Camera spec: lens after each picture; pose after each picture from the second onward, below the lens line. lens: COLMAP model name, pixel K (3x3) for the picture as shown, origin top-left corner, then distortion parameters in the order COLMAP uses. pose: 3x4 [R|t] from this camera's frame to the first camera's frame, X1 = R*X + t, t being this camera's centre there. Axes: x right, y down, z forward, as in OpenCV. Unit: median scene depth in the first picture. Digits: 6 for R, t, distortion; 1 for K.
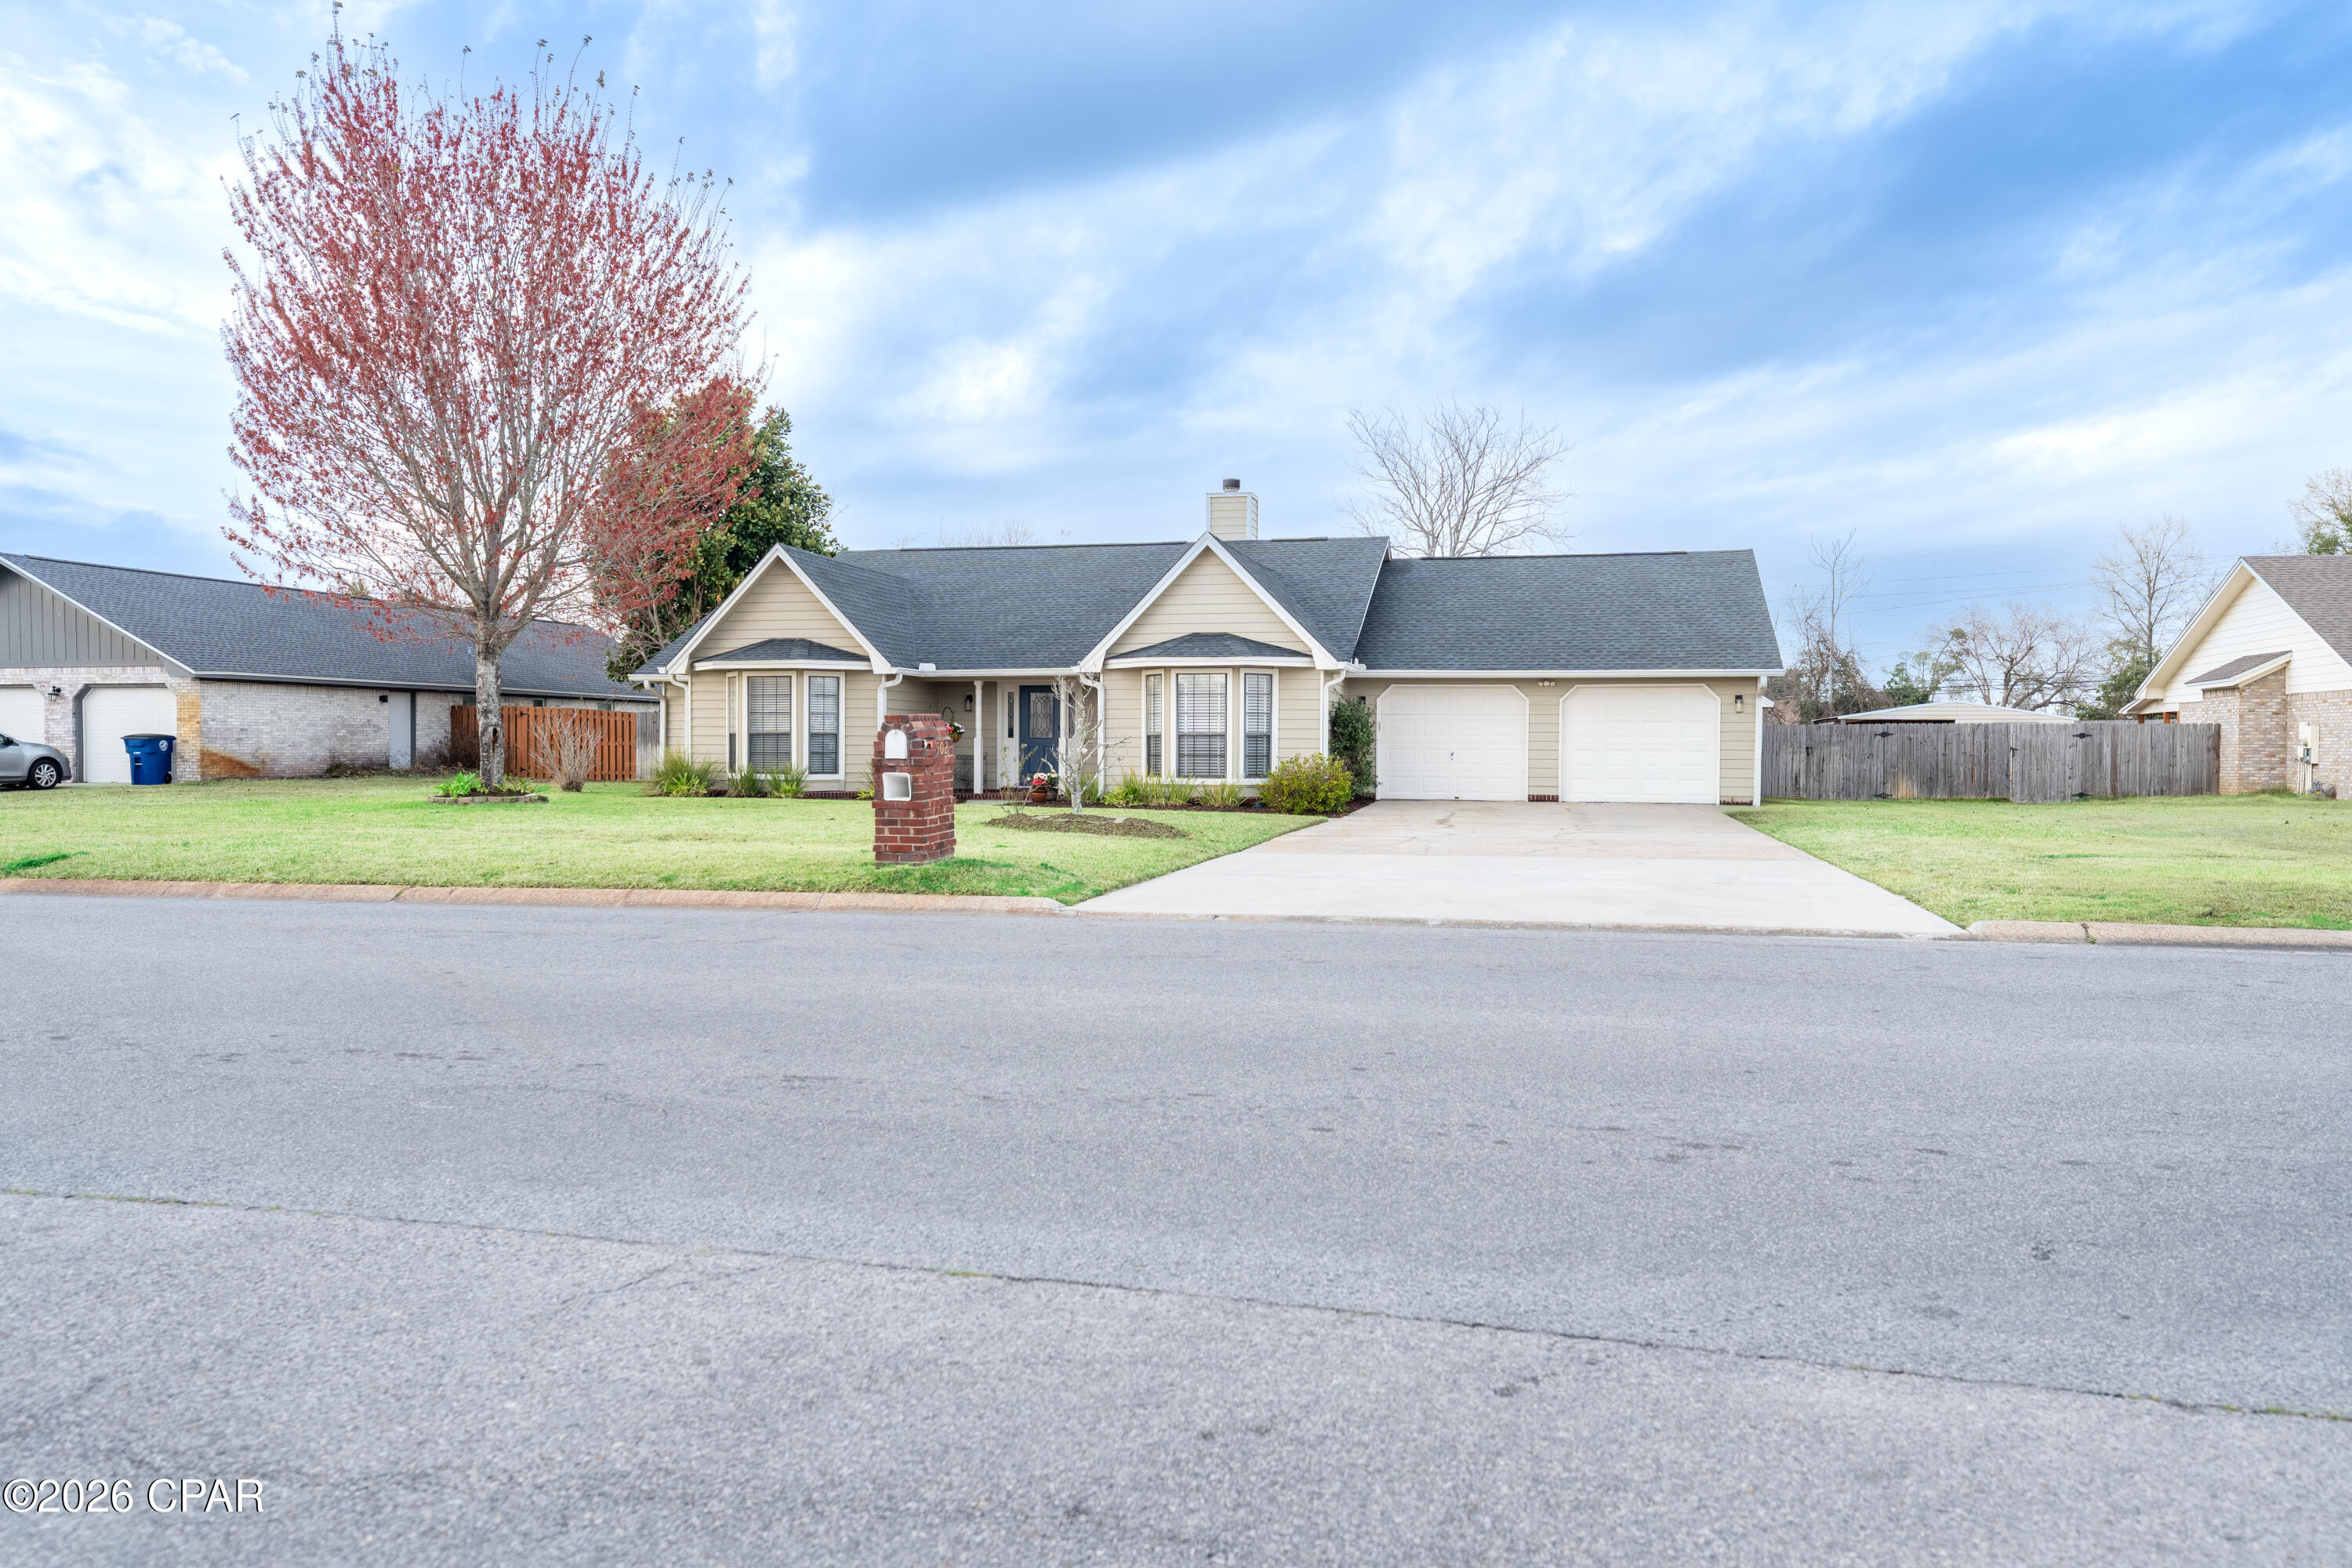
lens RADIAL K [[1547.7, 0, 1175.6], [0, 1547.7, 751.6], [0, 0, 1]] dist [-0.018194, 0.000480]
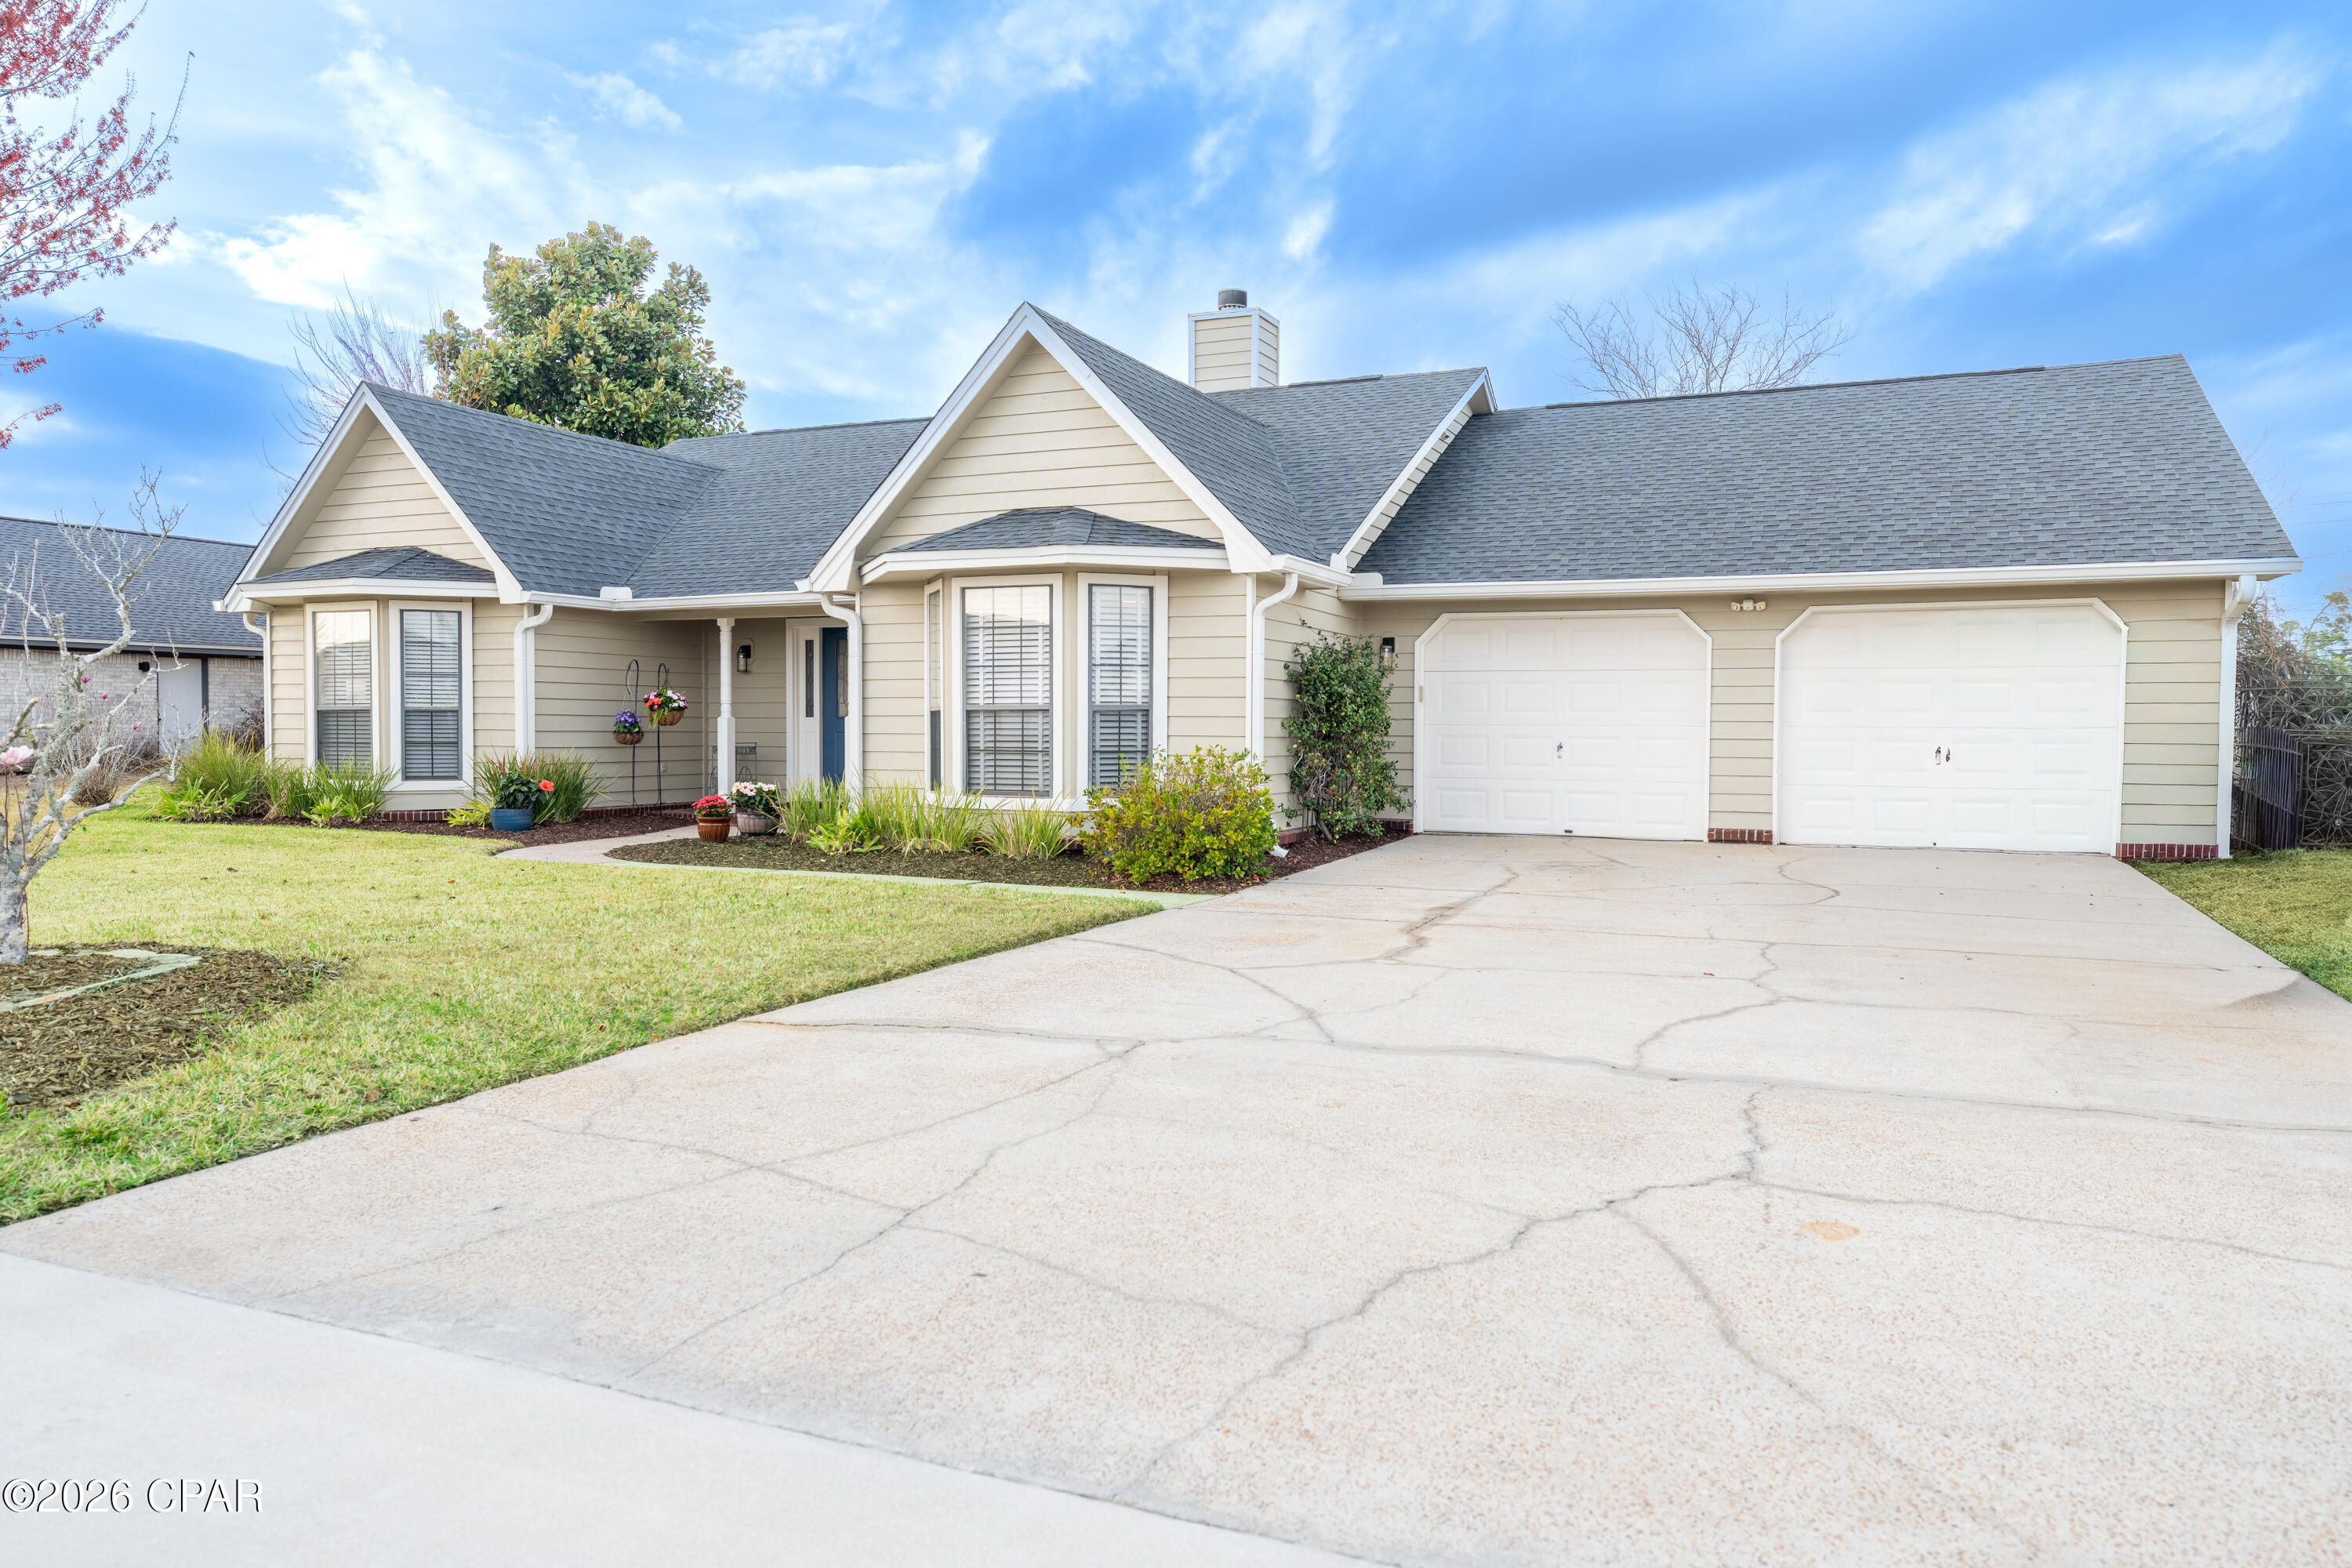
lens RADIAL K [[1482.4, 0, 1222.1], [0, 1482.4, 763.1], [0, 0, 1]] dist [-0.000932, 0.000974]
pose [[0.987075, 0.003324, -0.160223, 0.150080], [-0.000098, 0.999797, 0.020144, -0.002961], [0.160257, -0.019868, 0.986875, 0.503979]]
